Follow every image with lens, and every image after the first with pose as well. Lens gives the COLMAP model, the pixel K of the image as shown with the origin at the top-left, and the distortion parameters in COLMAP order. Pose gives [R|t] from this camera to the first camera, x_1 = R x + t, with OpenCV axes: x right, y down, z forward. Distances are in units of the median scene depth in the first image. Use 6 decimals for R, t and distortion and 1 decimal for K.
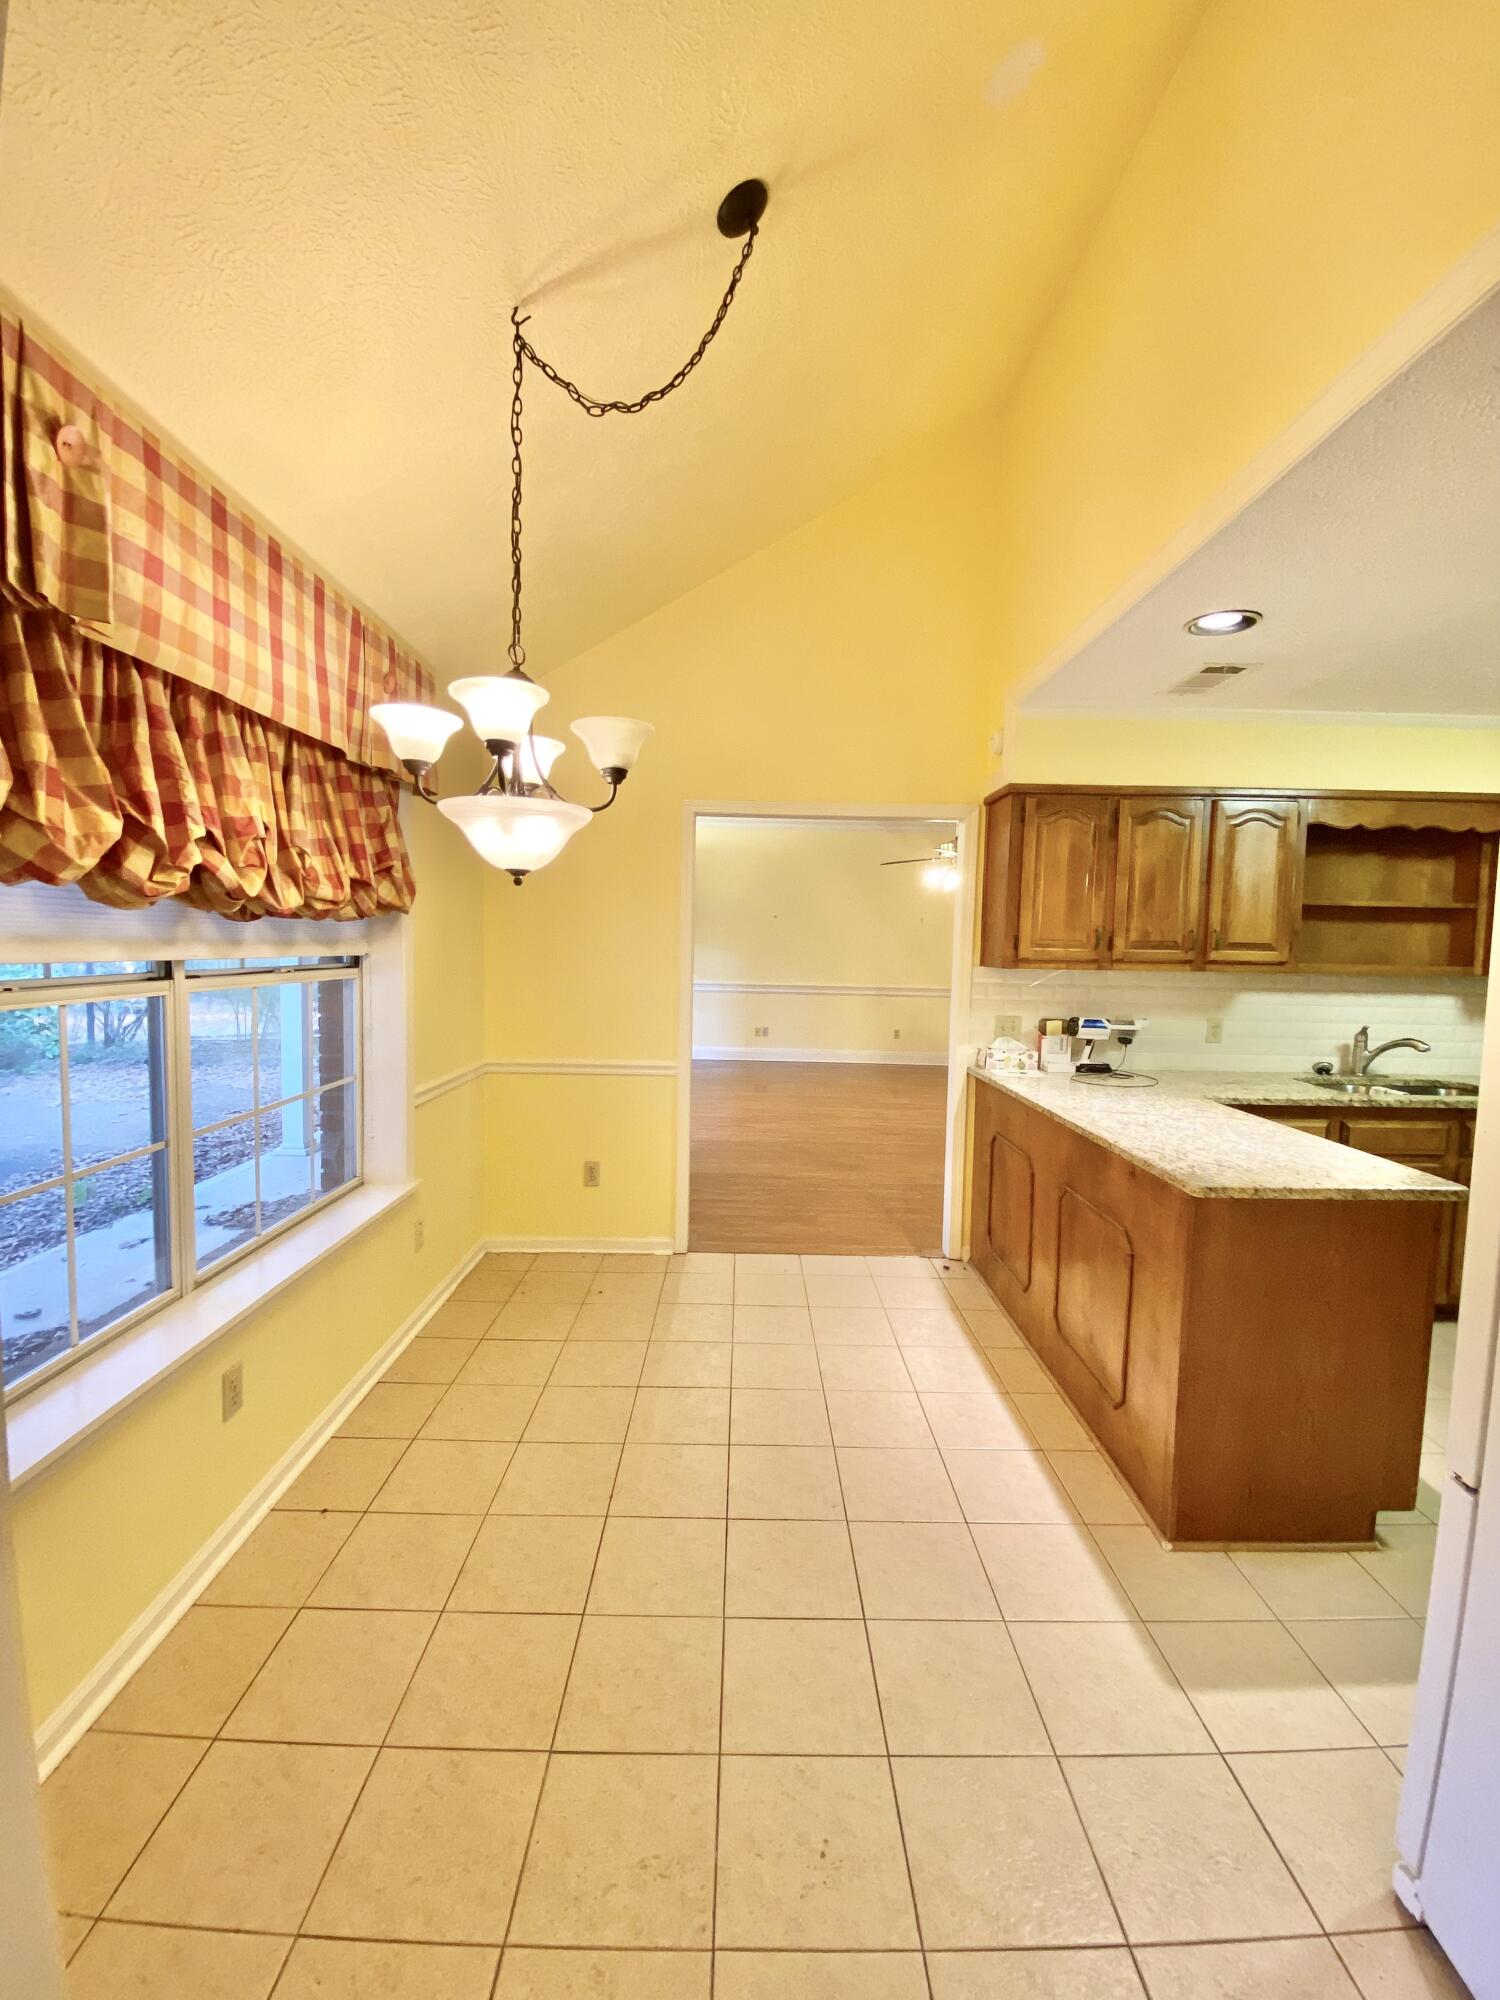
lens RADIAL K [[804.2, 0, 751.3], [0, 804.2, 1001.5], [0, 0, 1]] dist [-0.000642, -0.000038]
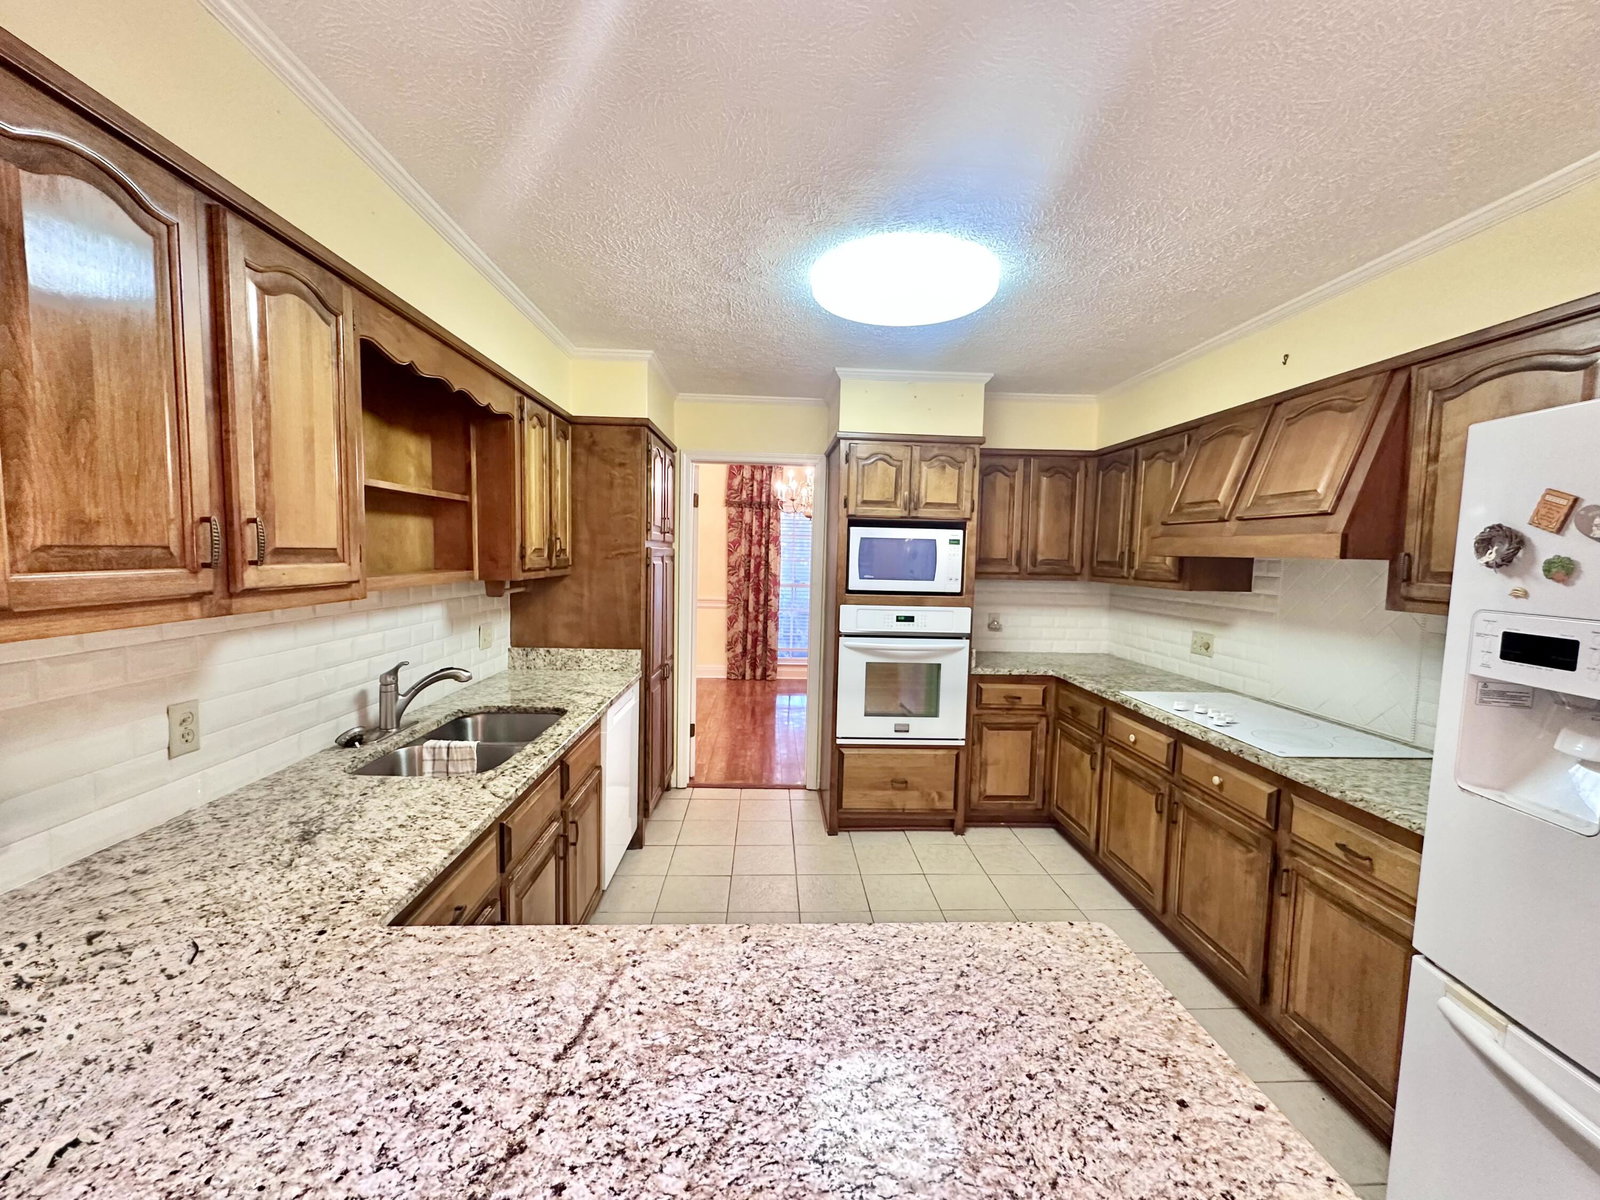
lens RADIAL K [[635.0, 0, 799.2], [0, 635.0, 600.6], [0, 0, 1]] dist [0.001108, 0.000073]
pose [[-0.035730, -0.094456, 0.994888, 0.214222], [0.056592, 0.993735, 0.096379, -0.061161], [-0.997758, 0.059746, -0.030161, 0.708918]]
